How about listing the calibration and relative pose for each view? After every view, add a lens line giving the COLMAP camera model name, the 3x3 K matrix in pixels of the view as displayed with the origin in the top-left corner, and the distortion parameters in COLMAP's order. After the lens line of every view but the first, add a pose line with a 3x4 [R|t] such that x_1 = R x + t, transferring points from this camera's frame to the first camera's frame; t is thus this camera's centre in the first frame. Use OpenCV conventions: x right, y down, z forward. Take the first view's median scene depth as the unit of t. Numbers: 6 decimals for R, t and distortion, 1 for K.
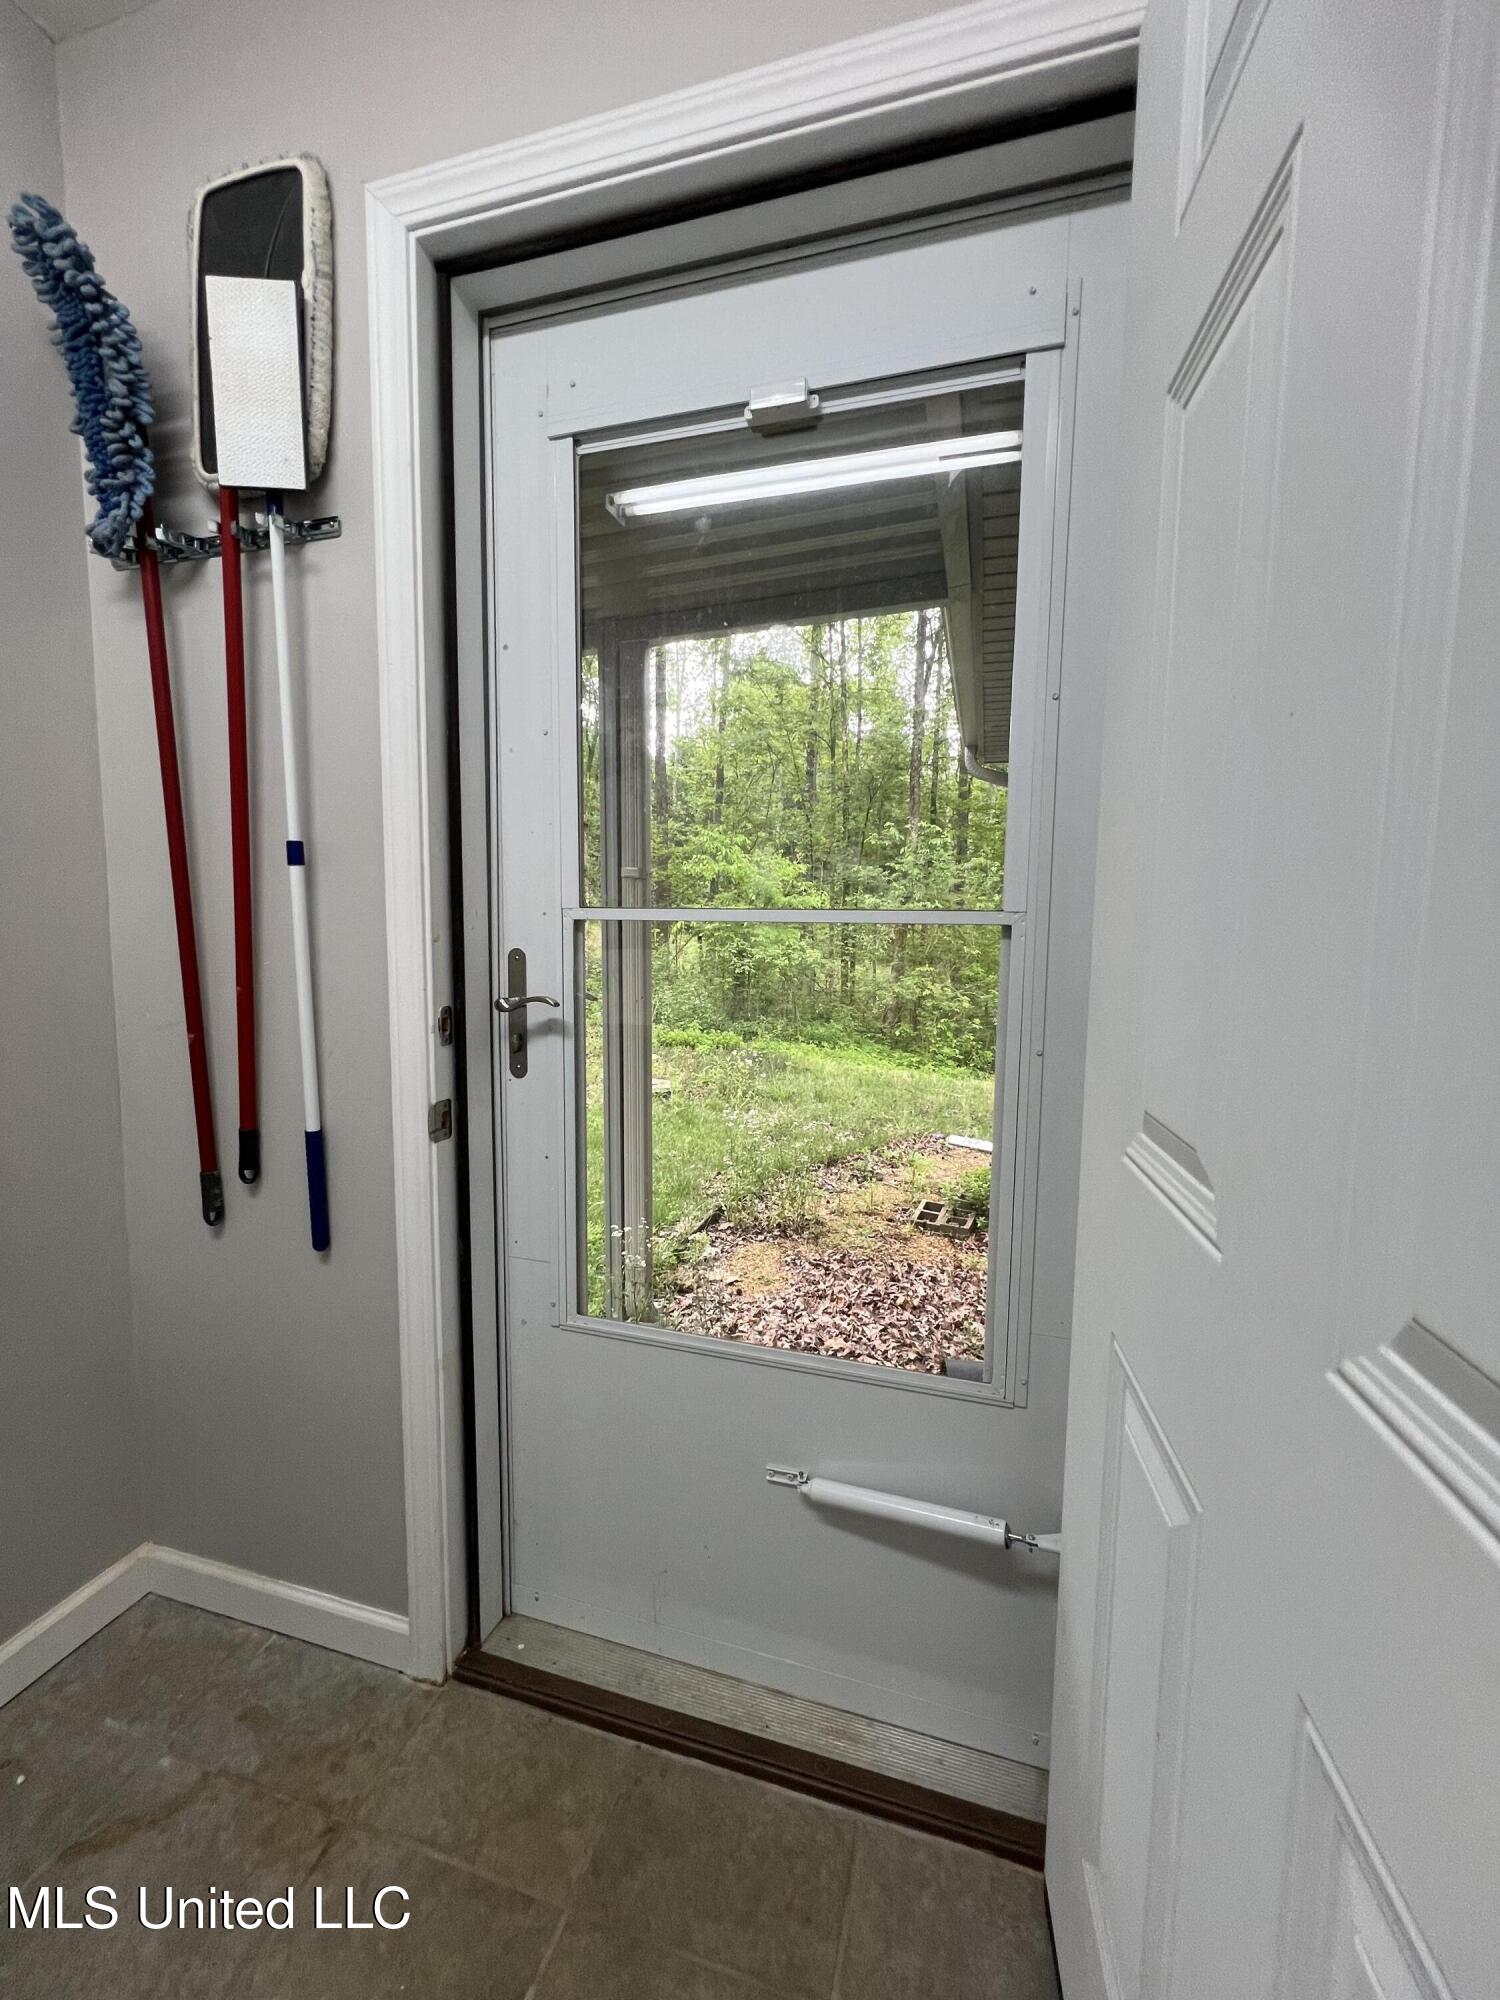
lens RADIAL K [[799.5, 0, 755.1], [0, 799.5, 1006.6], [0, 0, 1]] dist [-0.000519, 0.000070]
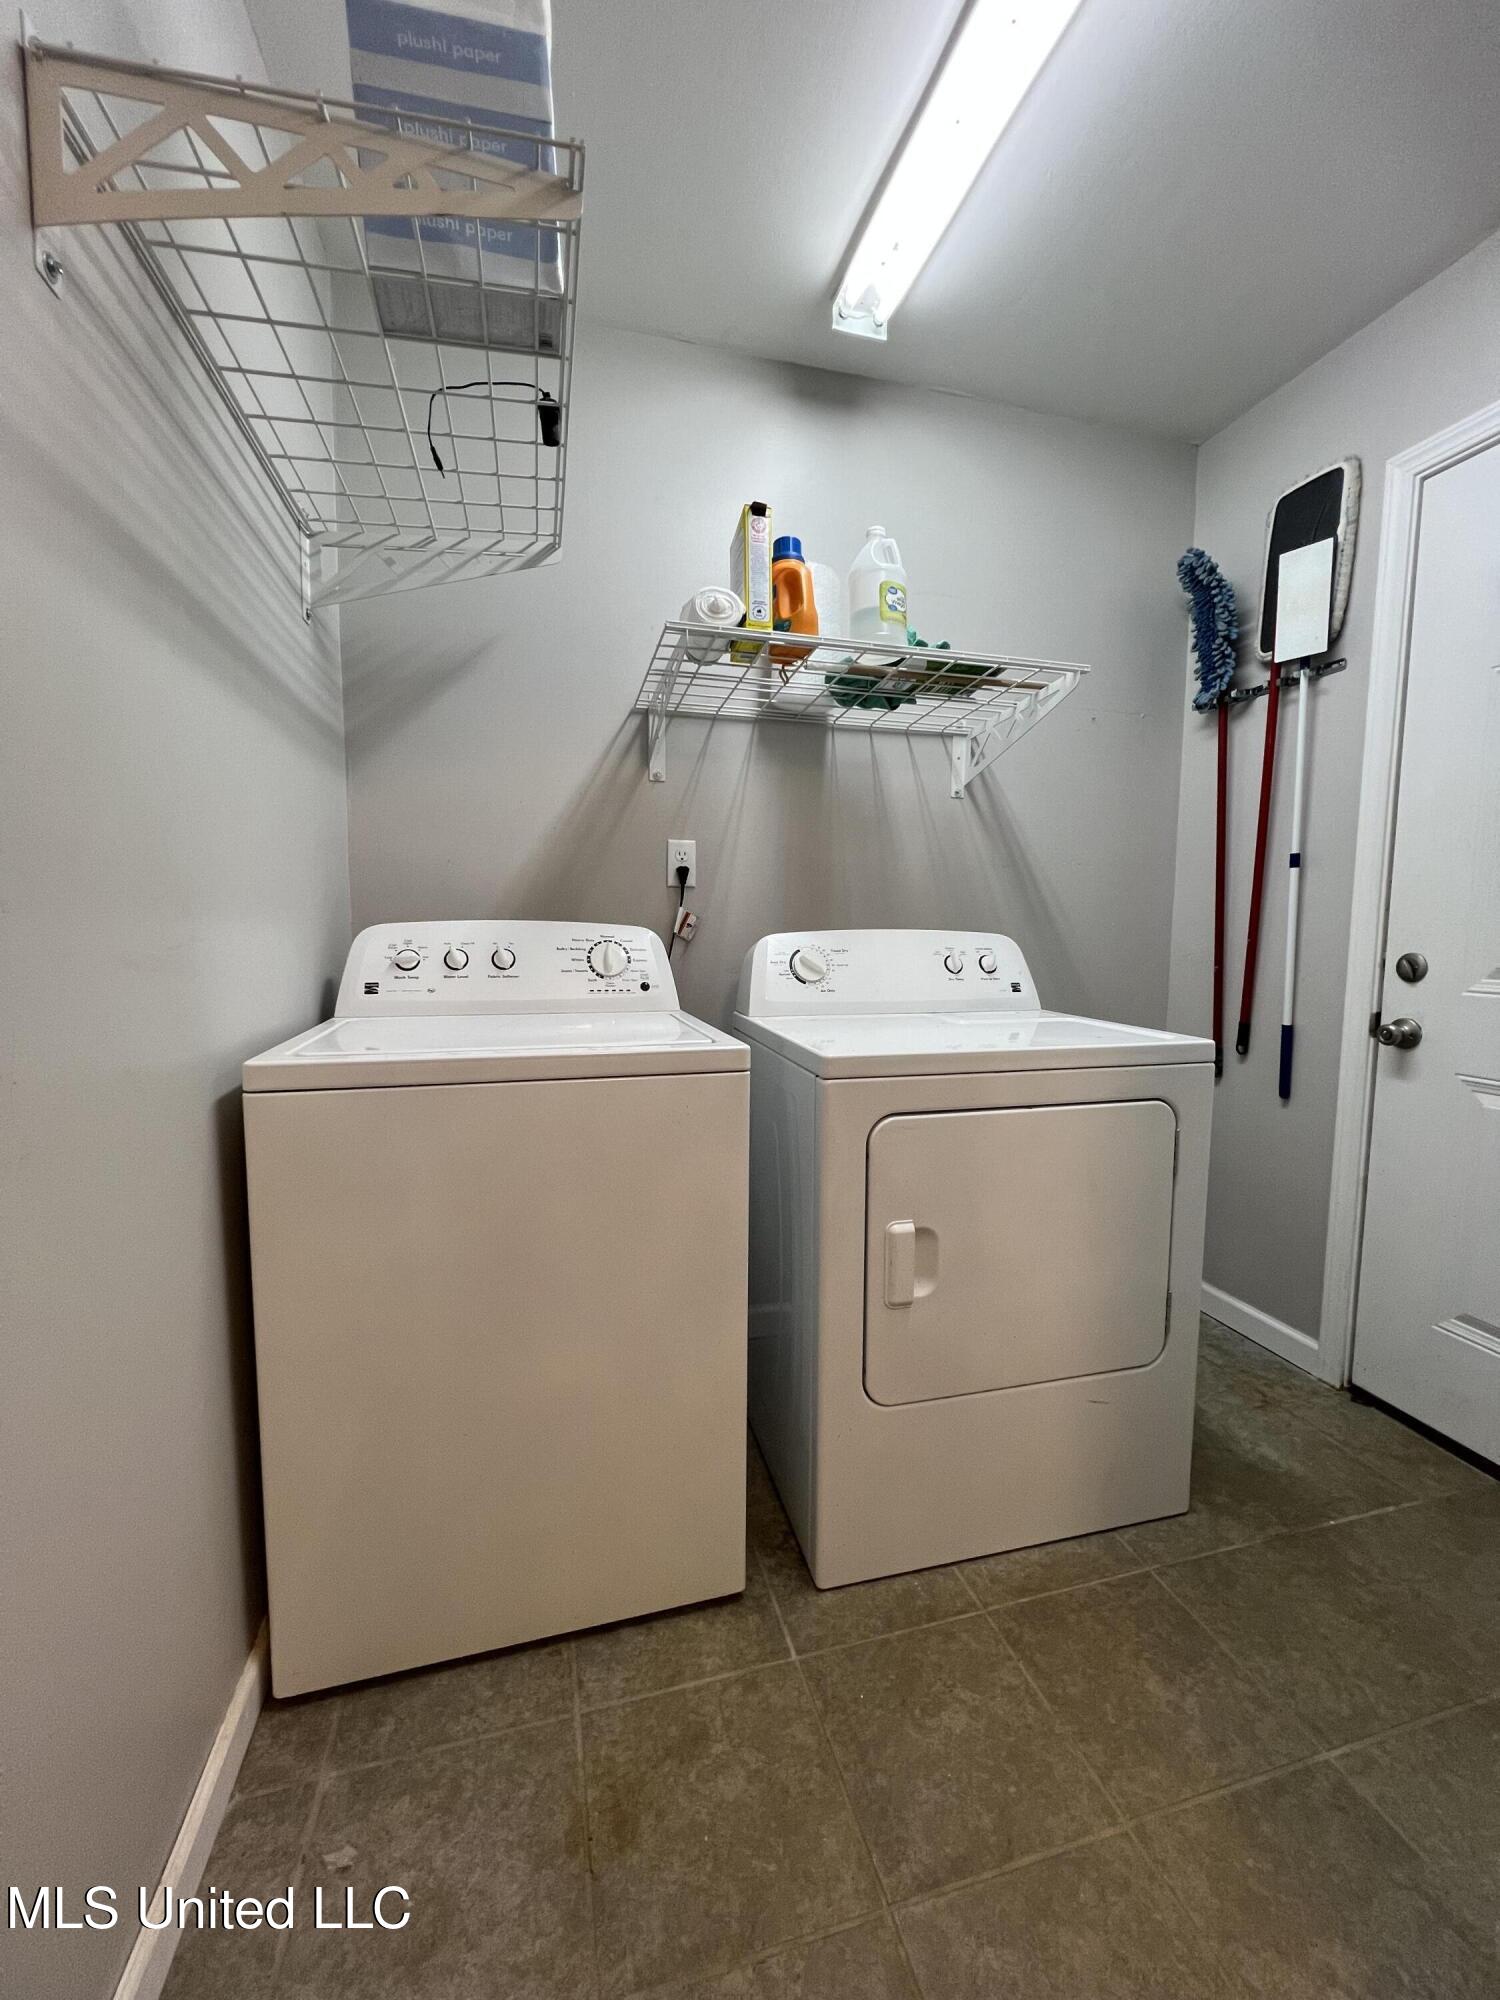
lens RADIAL K [[799.5, 0, 755.1], [0, 799.5, 1006.6], [0, 0, 1]] dist [-0.000519, 0.000070]
pose [[0.518868, 0.076096, -0.851461, 0.324021], [-0.072530, 0.996357, 0.044846, 0.134065], [0.851772, 0.038487, 0.522498, -0.913182]]
